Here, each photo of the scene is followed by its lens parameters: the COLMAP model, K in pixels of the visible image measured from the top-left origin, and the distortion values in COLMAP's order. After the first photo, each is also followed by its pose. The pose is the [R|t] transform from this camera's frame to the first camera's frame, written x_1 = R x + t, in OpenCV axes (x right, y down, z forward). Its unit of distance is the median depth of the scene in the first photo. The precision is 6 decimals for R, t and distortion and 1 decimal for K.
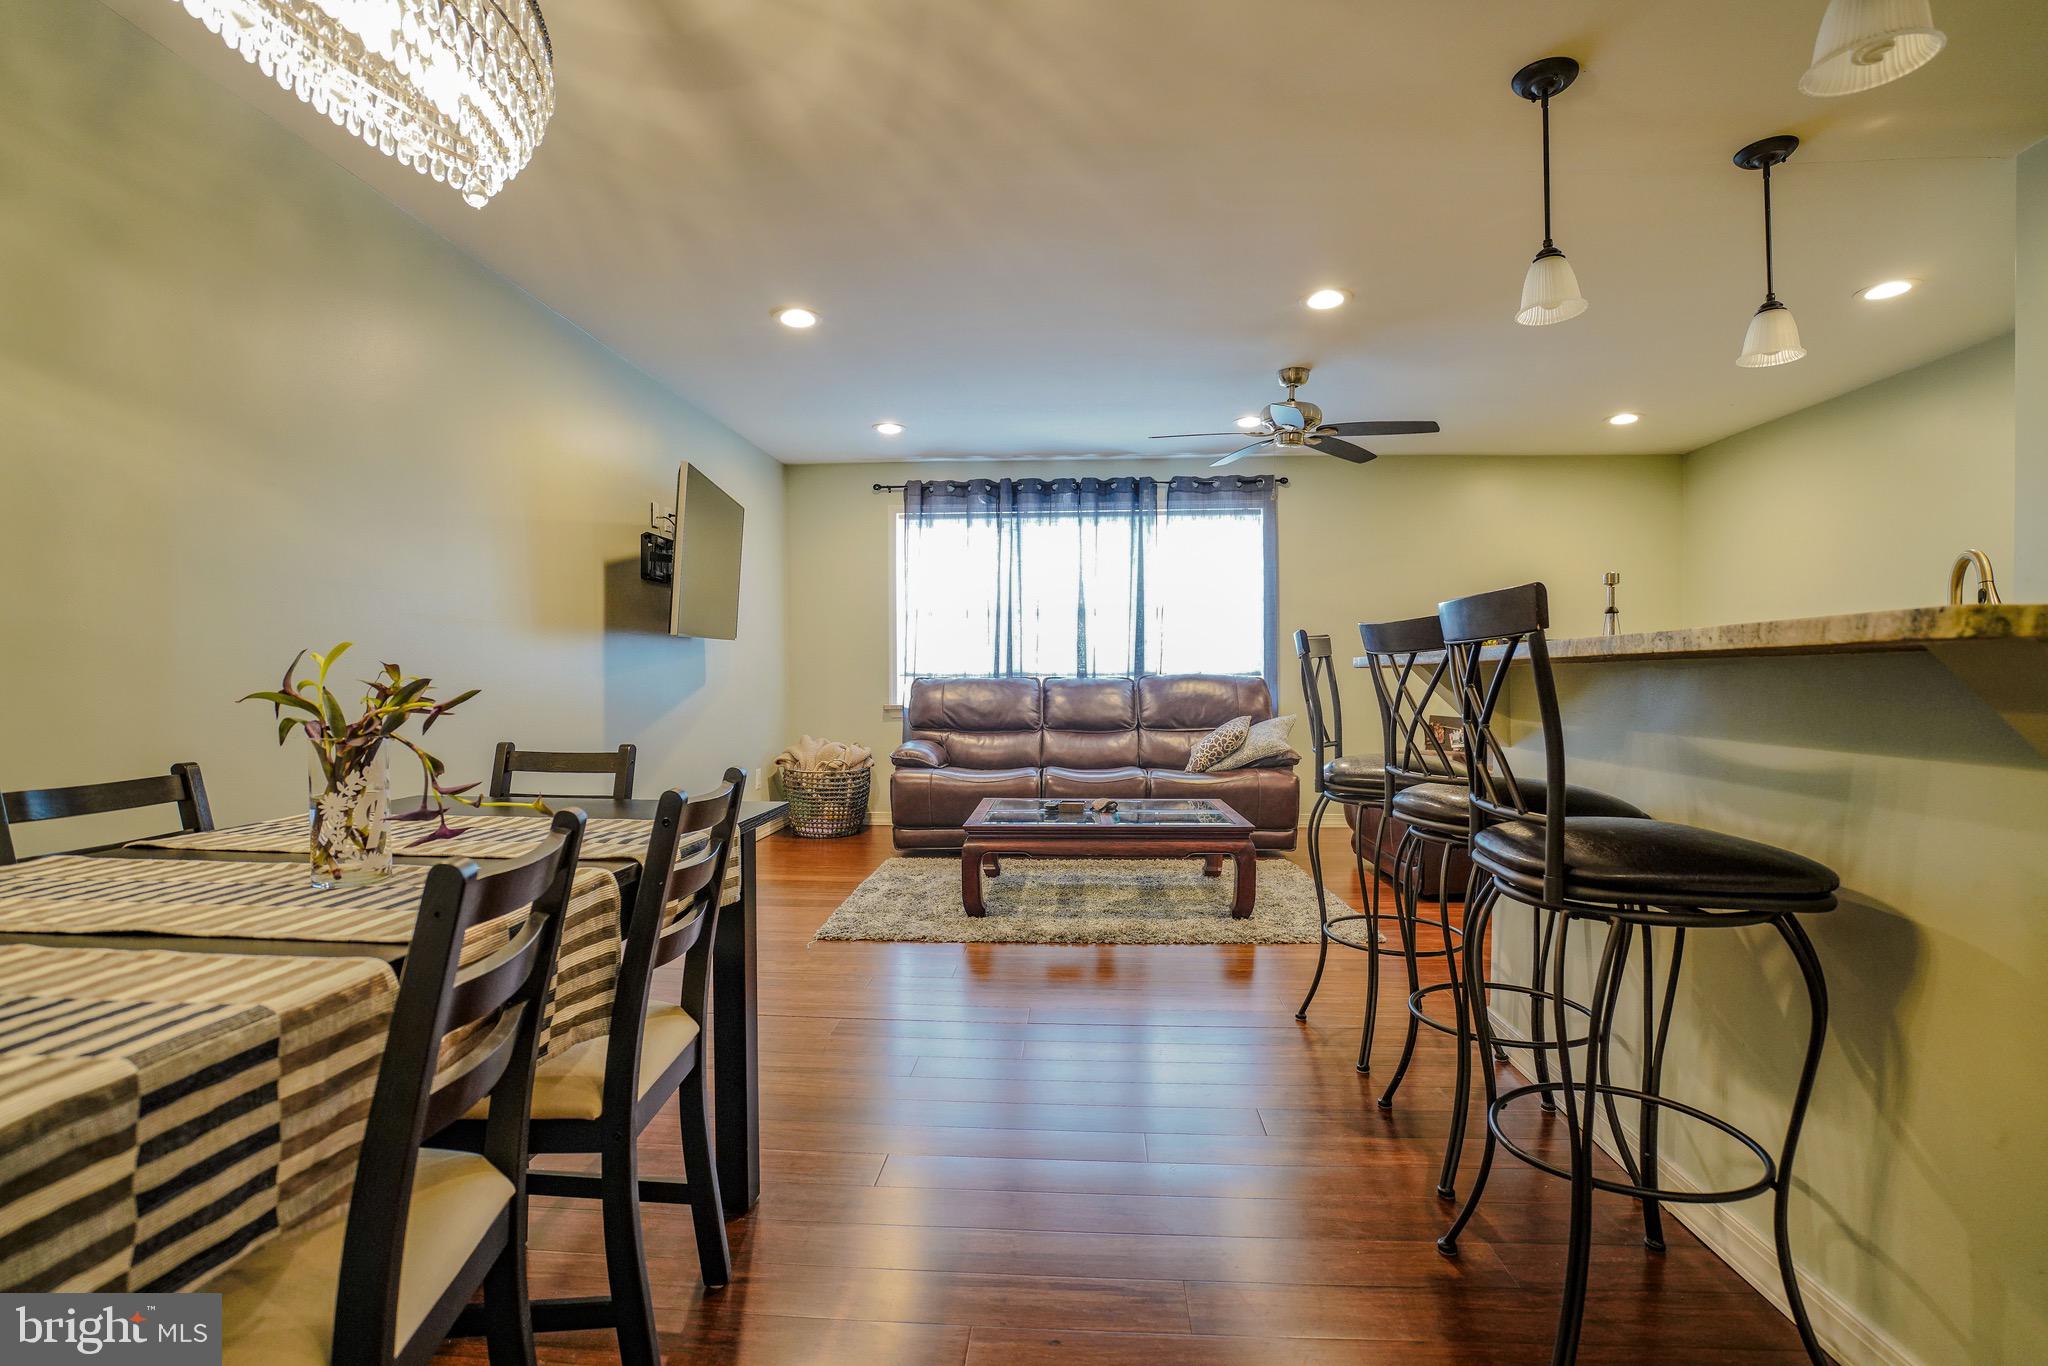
lens RADIAL K [[957.1, 0, 1030.7], [0, 957.1, 686.4], [0, 0, 1]] dist [-0.059129, 0.027601]
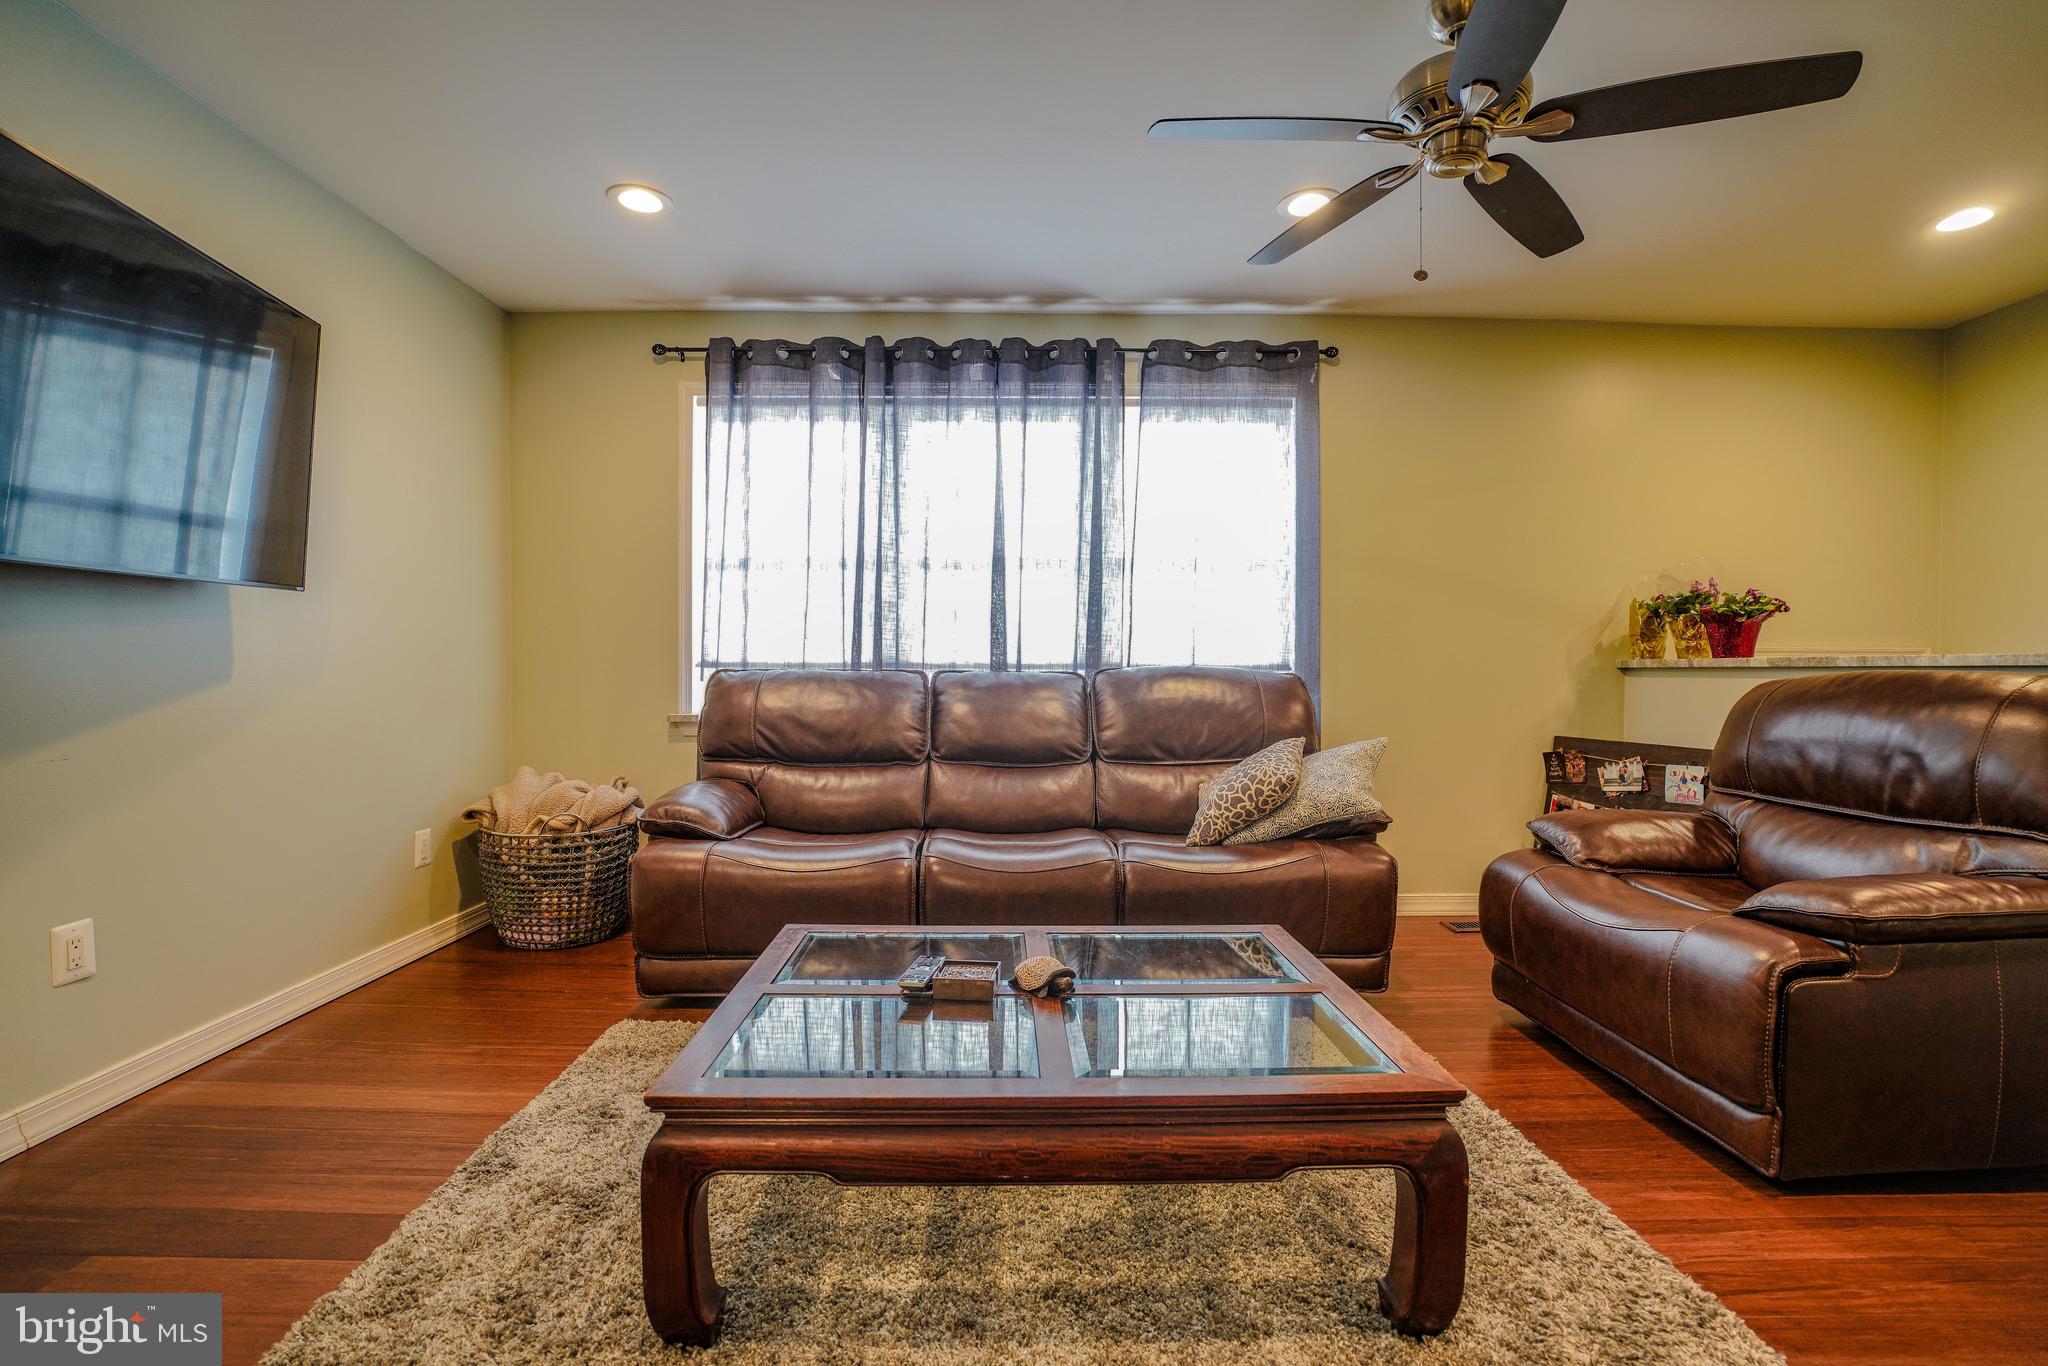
lens RADIAL K [[944.6, 0, 1020.8], [0, 944.6, 684.6], [0, 0, 1]] dist [-0.061192, 0.027366]
pose [[0.997666, 0.006534, 0.067974, 0.027747], [-0.006956, 0.999958, 0.005967, -0.004662], [-0.067932, -0.006425, 0.997669, 0.417008]]
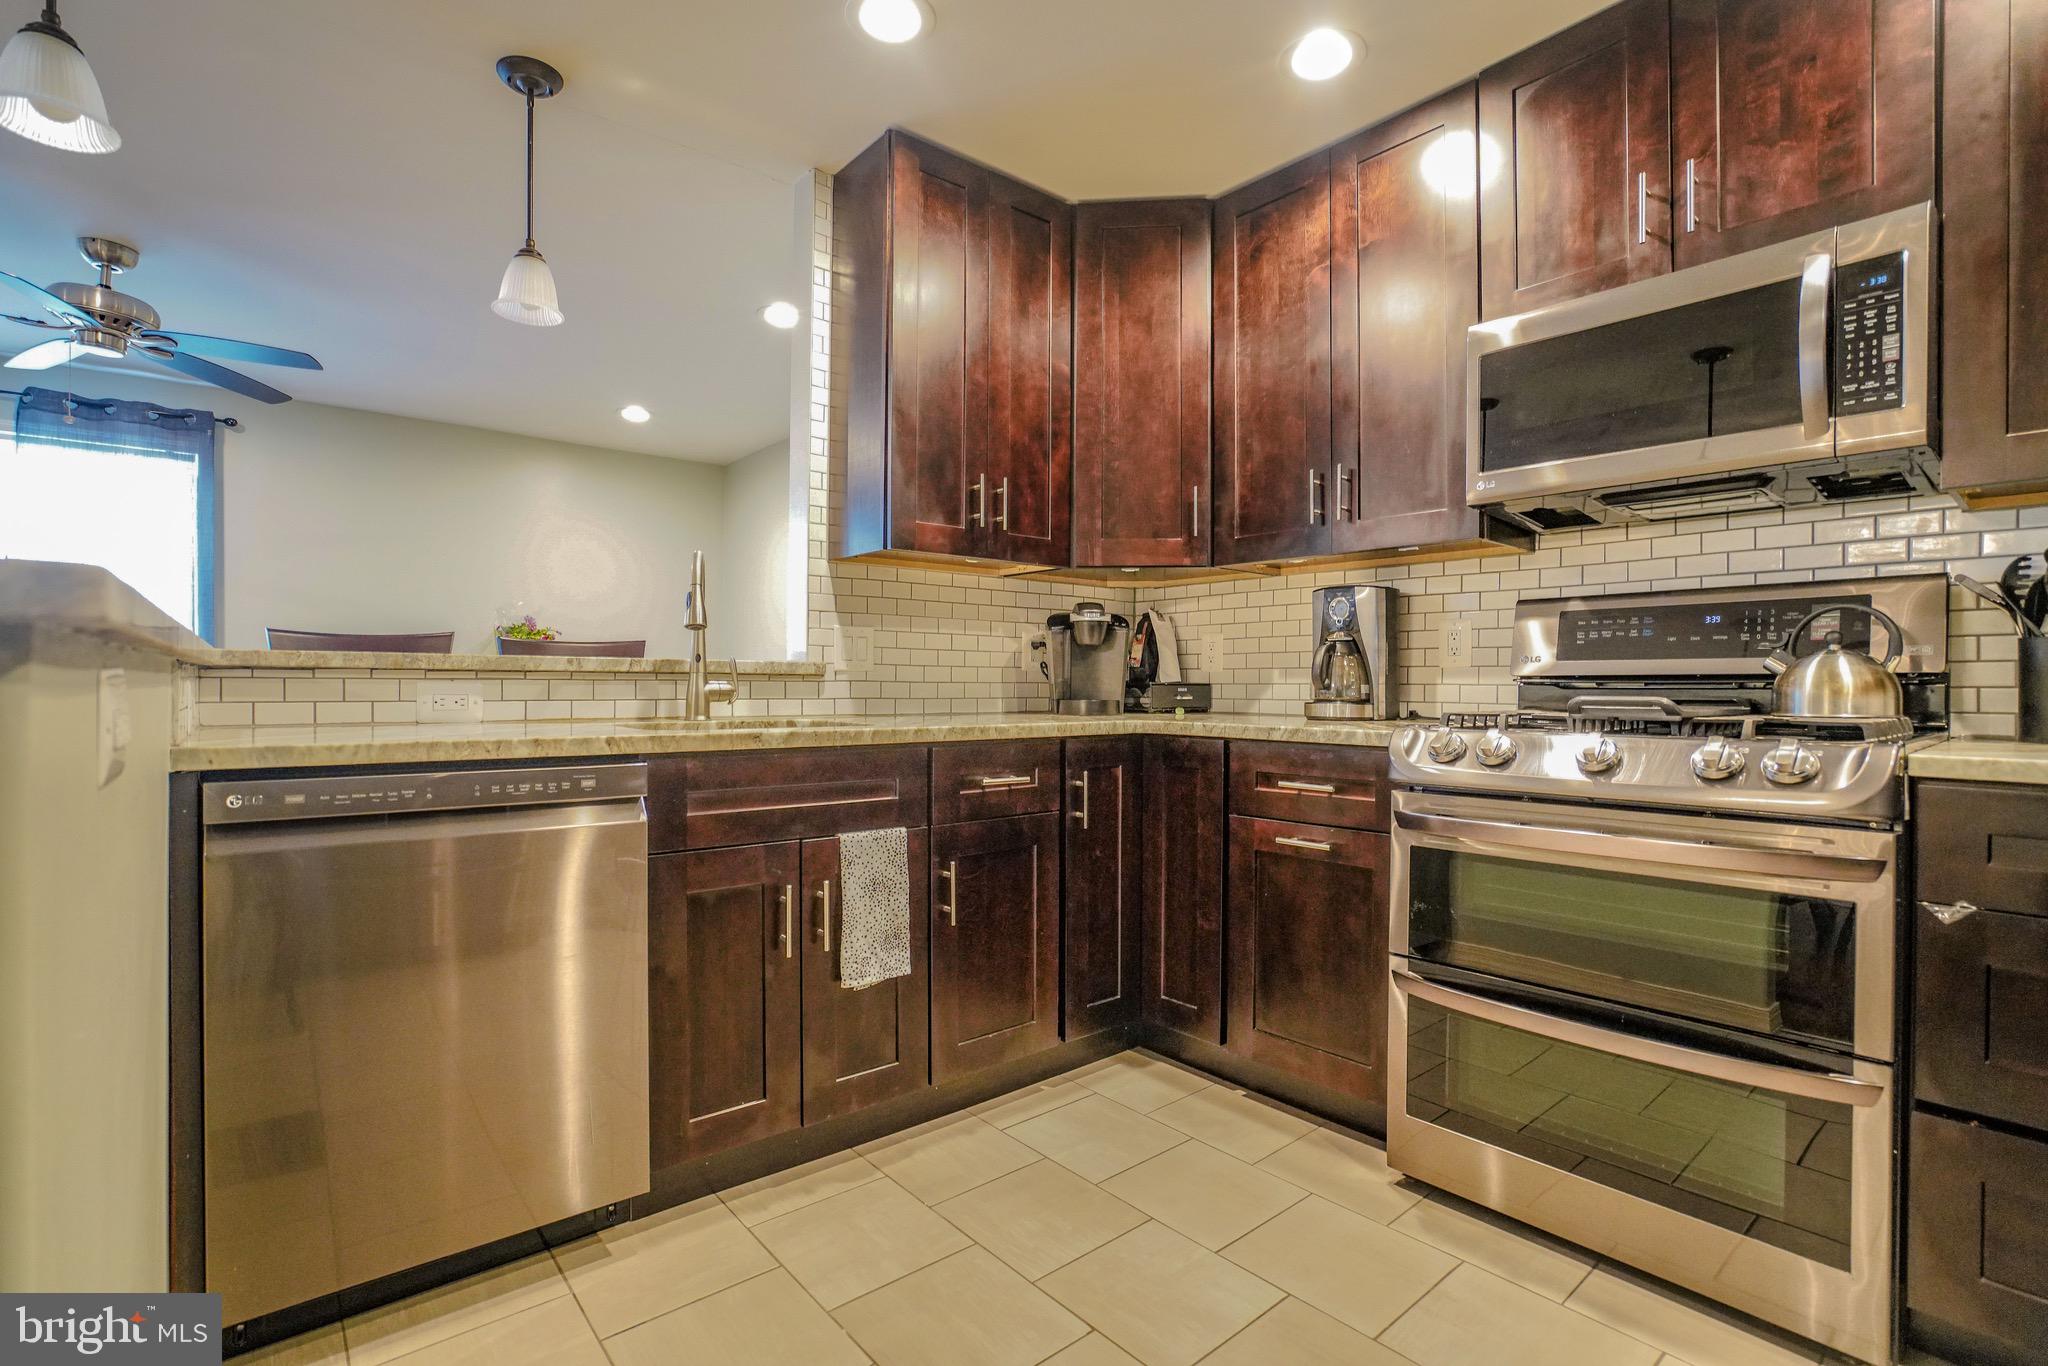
lens RADIAL K [[949.2, 0, 1014.1], [0, 949.2, 684.5], [0, 0, 1]] dist [-0.066537, 0.027697]
pose [[0.726385, 0.007458, 0.687248, 0.221594], [-0.003657, 0.999969, -0.006987, -0.001954], [-0.687279, 0.002562, 0.726389, 0.029948]]
